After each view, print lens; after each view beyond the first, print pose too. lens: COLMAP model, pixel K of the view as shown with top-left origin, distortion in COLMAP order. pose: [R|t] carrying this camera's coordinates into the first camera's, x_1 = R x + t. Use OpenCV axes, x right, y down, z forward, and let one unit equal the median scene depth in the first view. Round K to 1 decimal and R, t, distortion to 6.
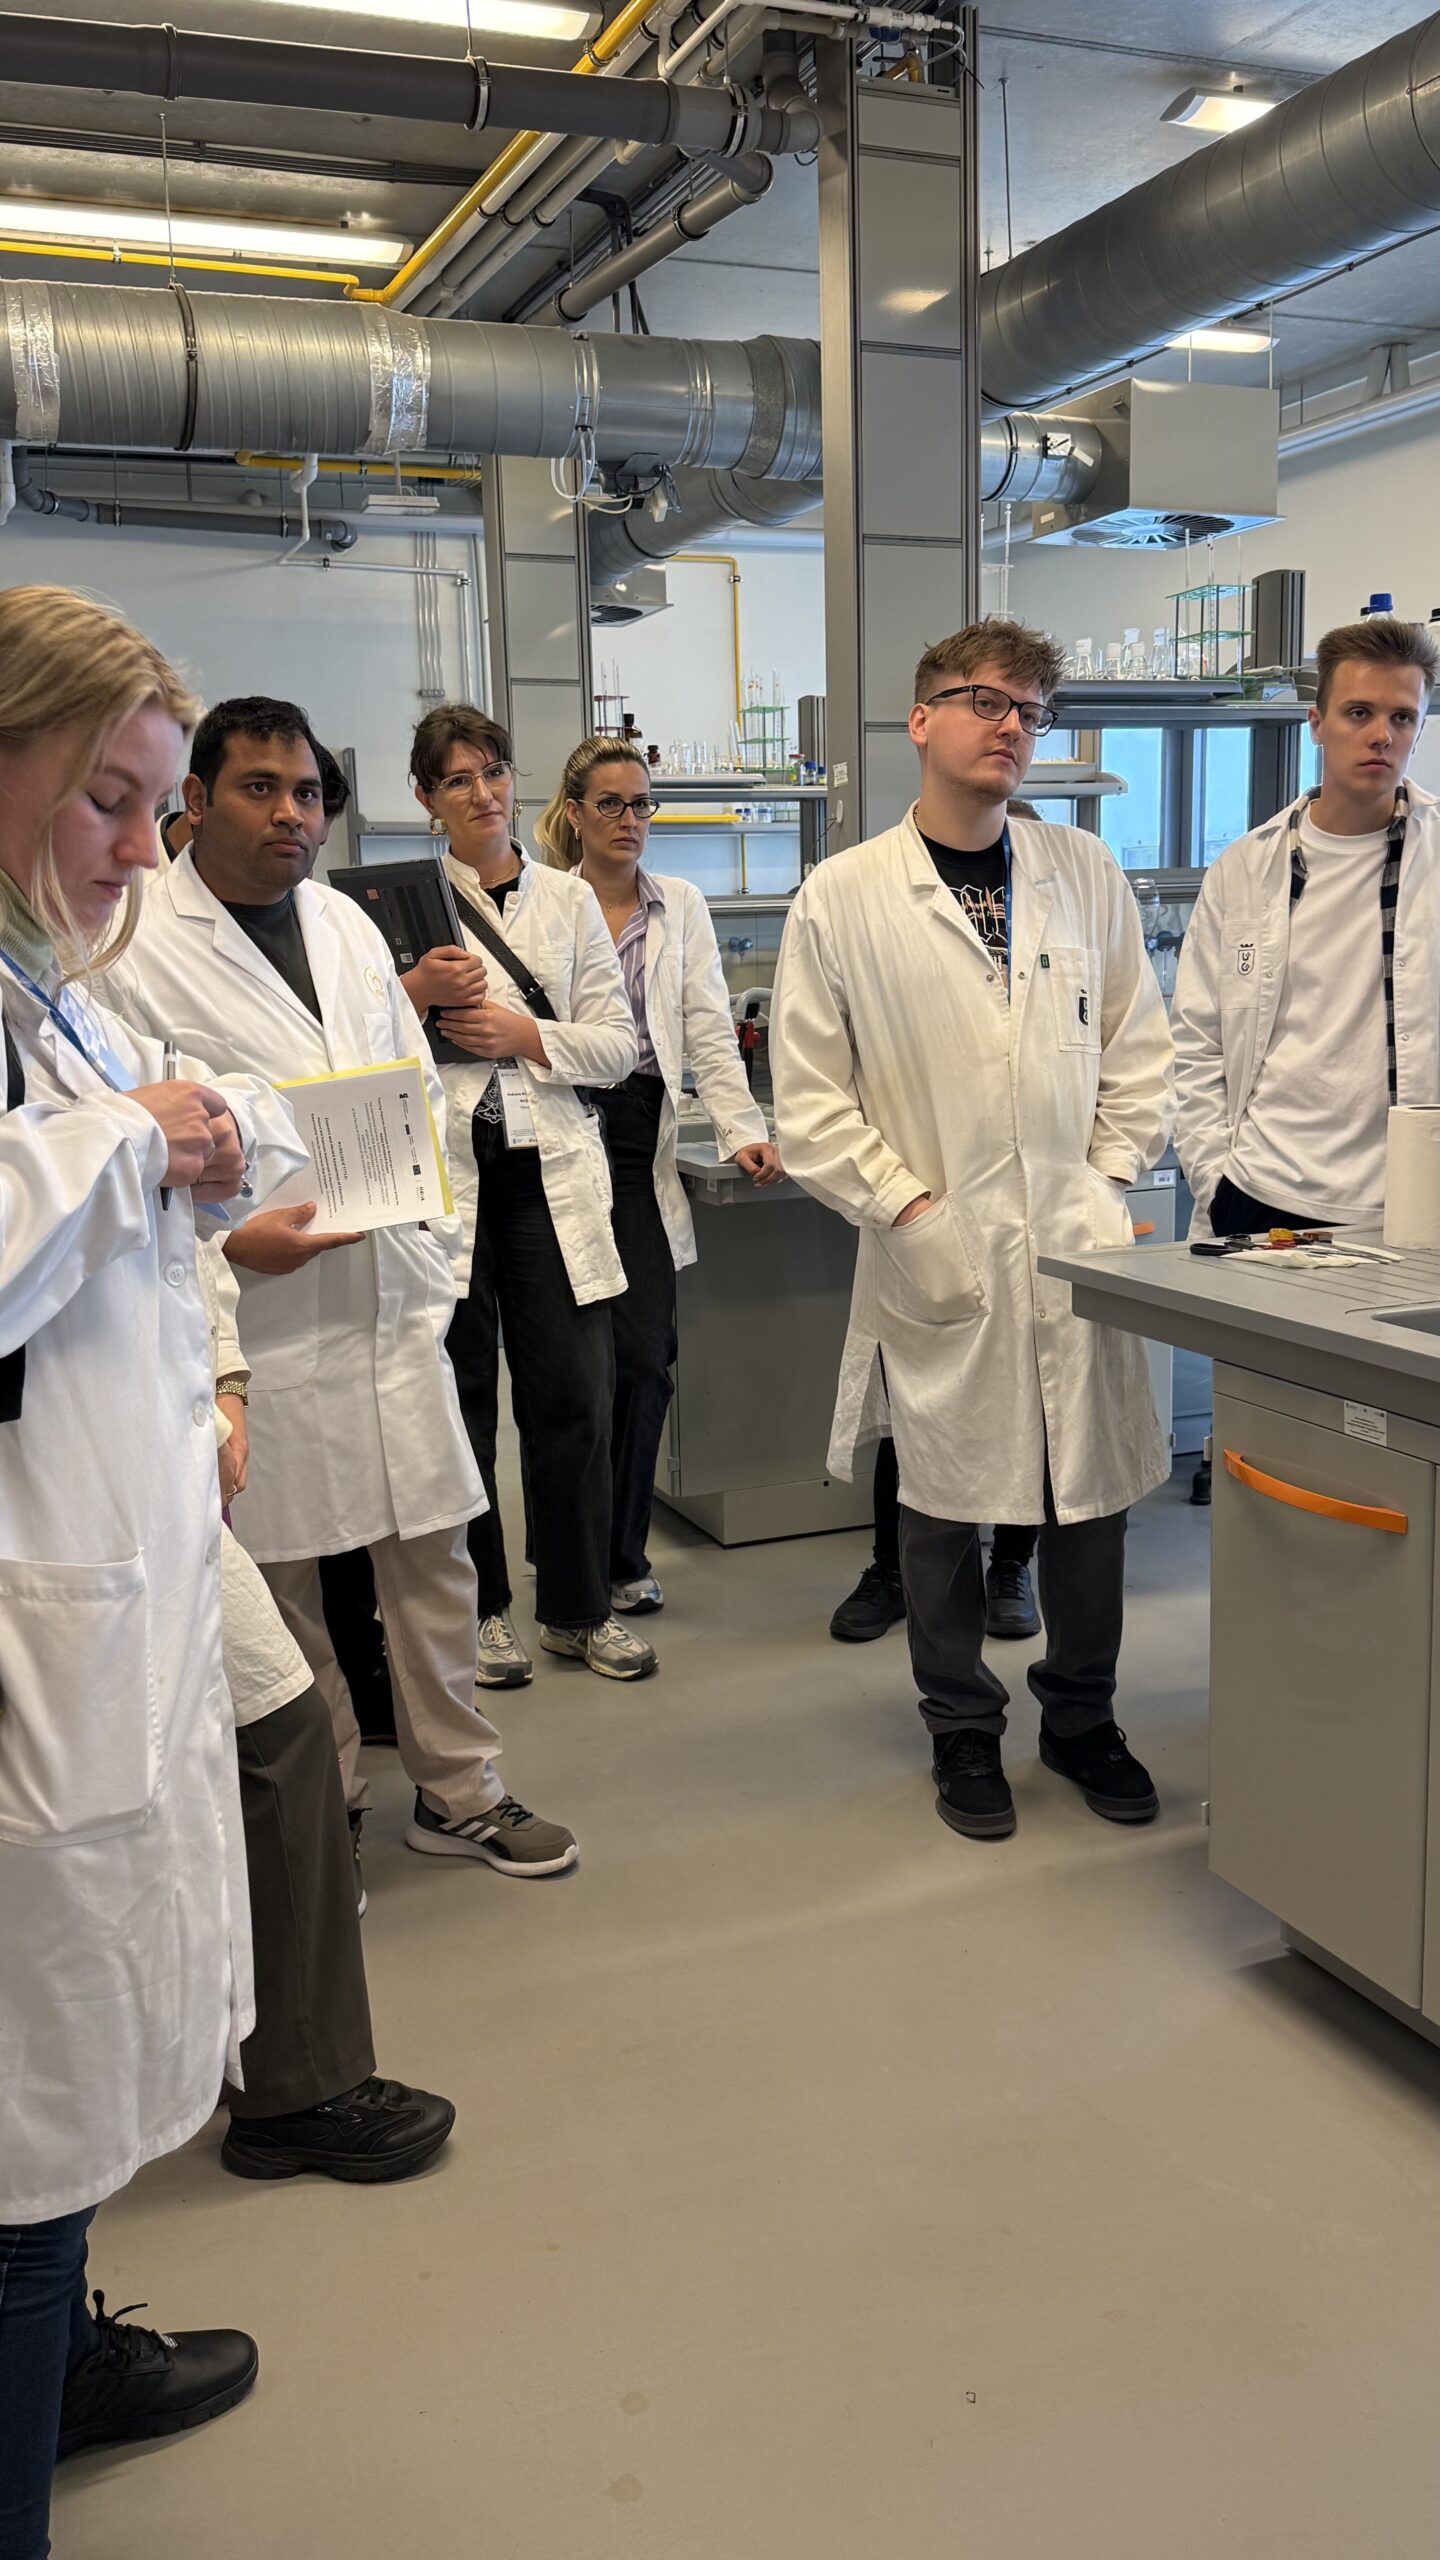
lens RADIAL K [[2122.2, 0, 720.0], [0, 2122.2, 1280.0], [0, 0, 1]] dist [0.205791, -0.411187]
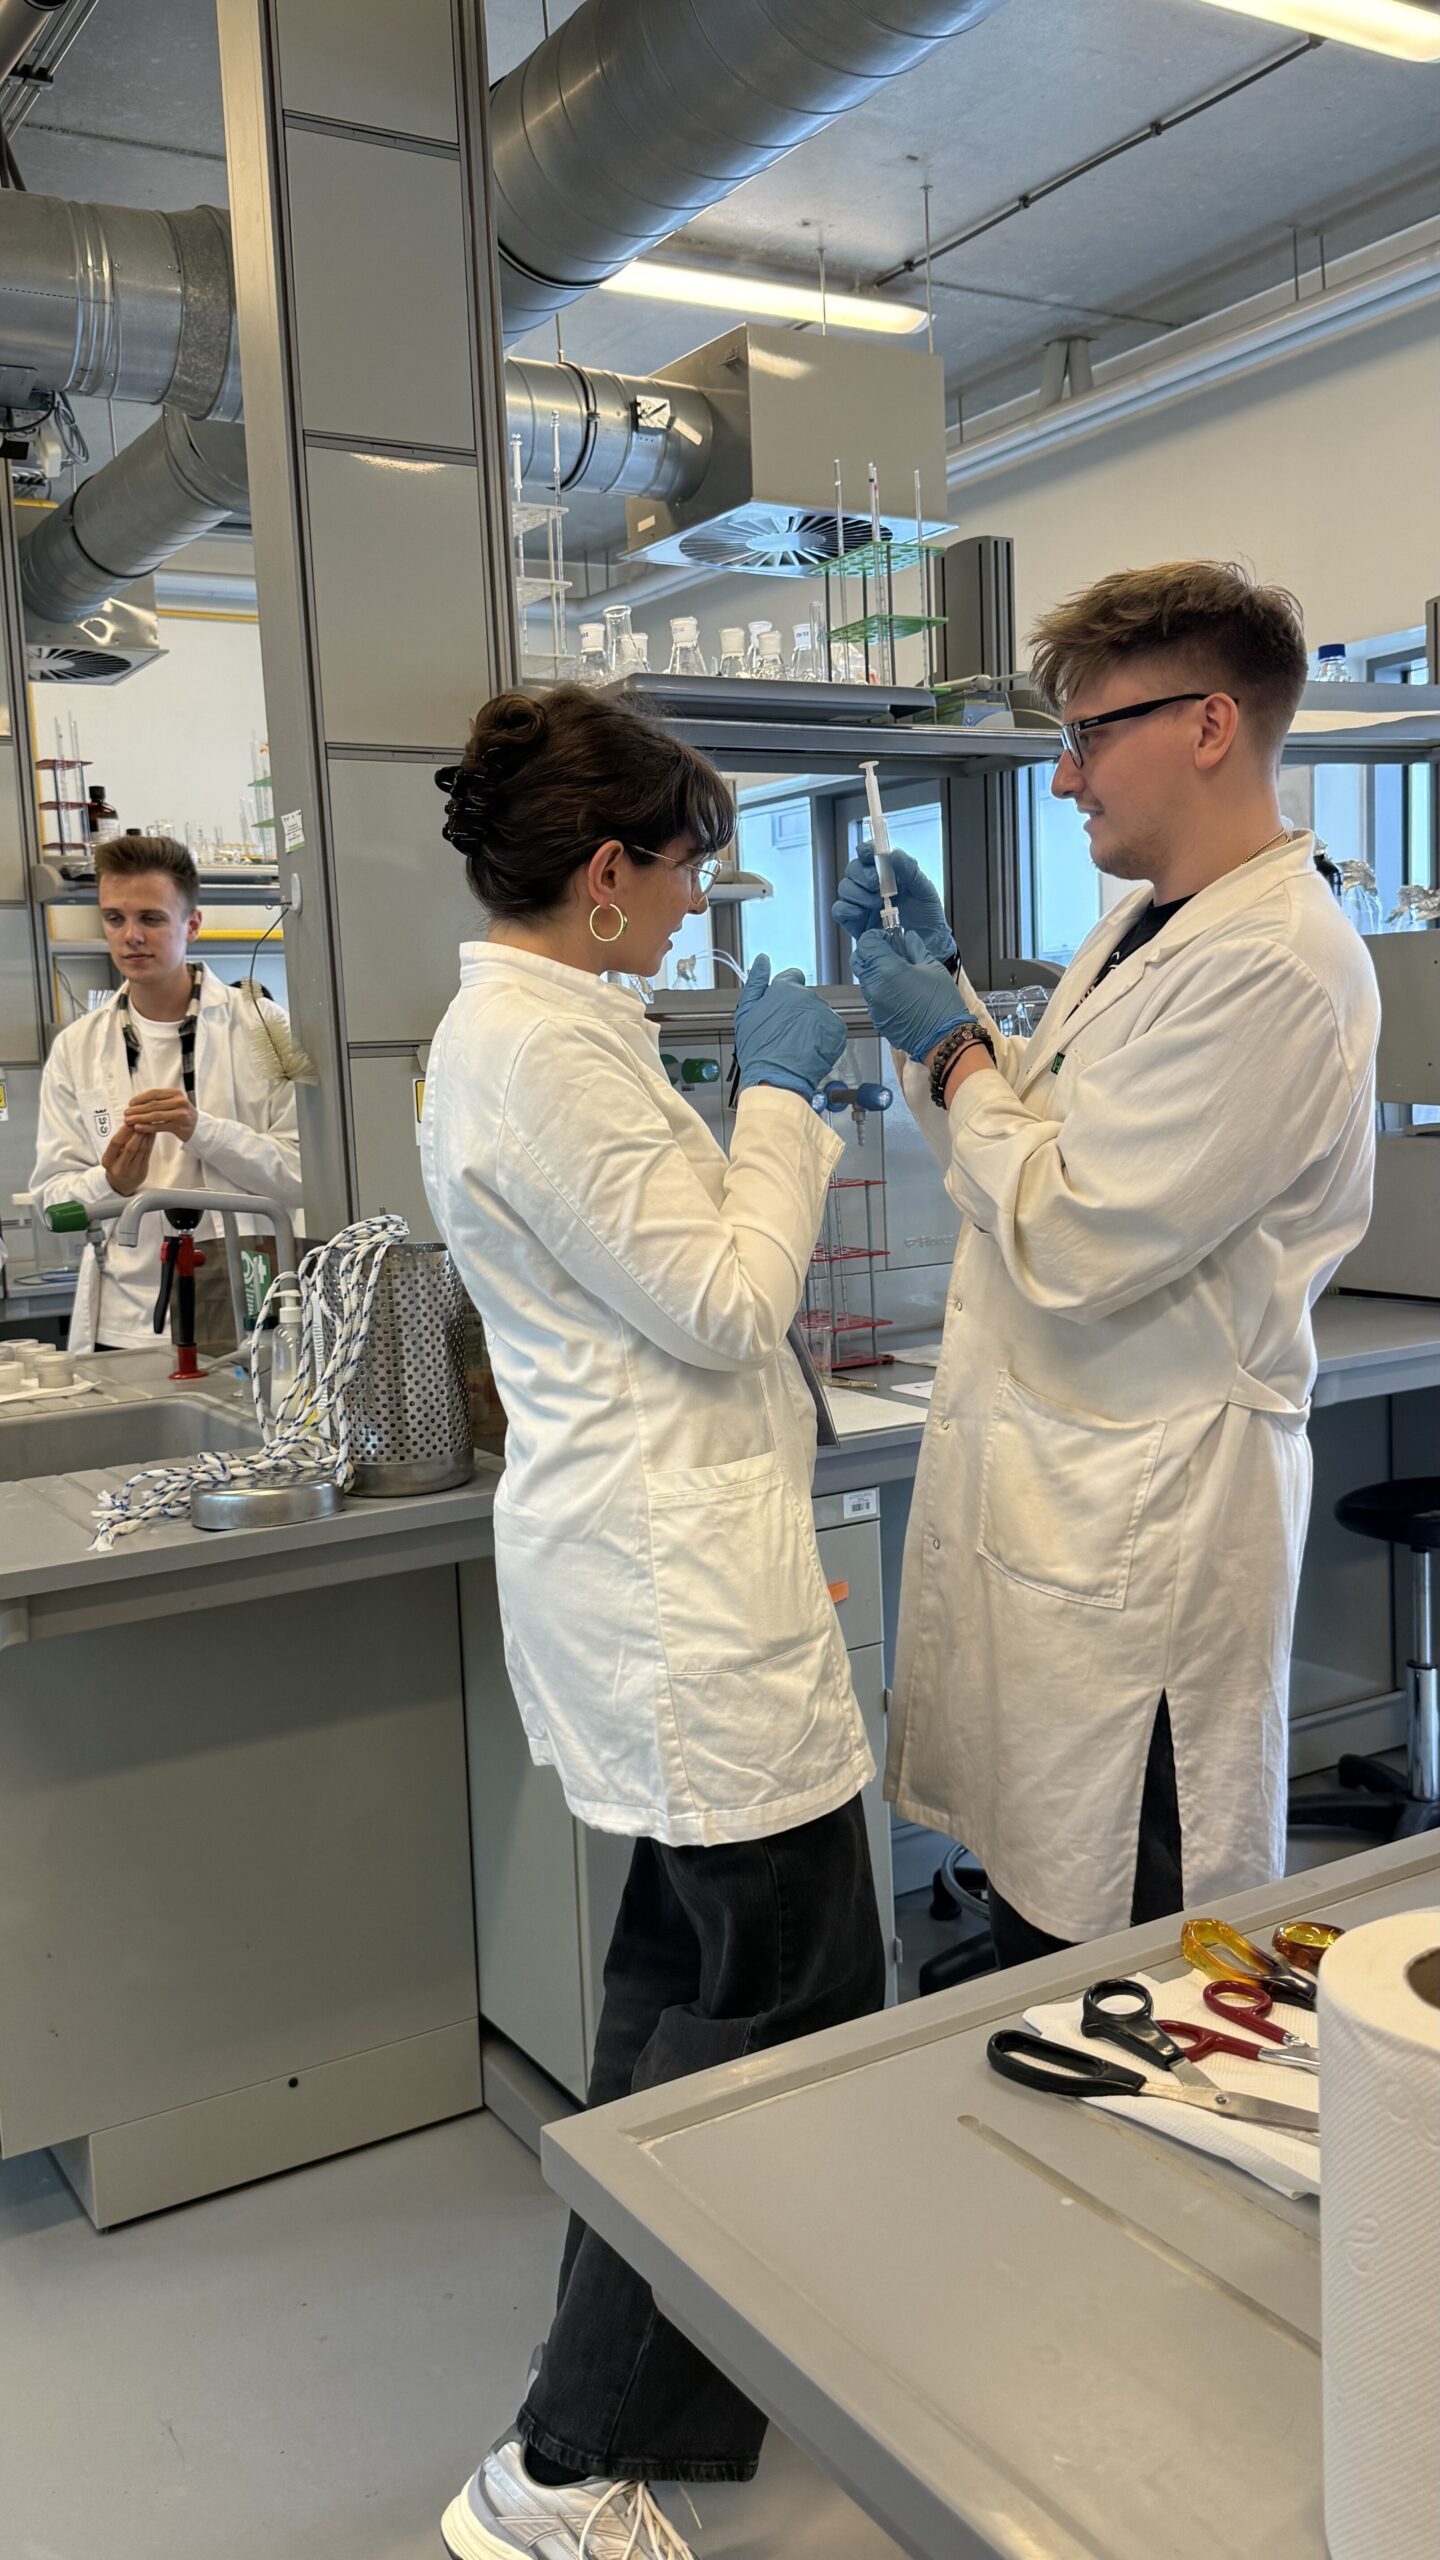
lens RADIAL K [[2122.2, 0, 720.0], [0, 2122.2, 1280.0], [0, 0, 1]] dist [0.205791, -0.411187]
pose [[0.988188, -0.035958, 0.148966, 0.059914], [0.044878, 0.997367, -0.056958, -0.054129], [-0.146526, 0.062970, 0.987201, 0.300753]]
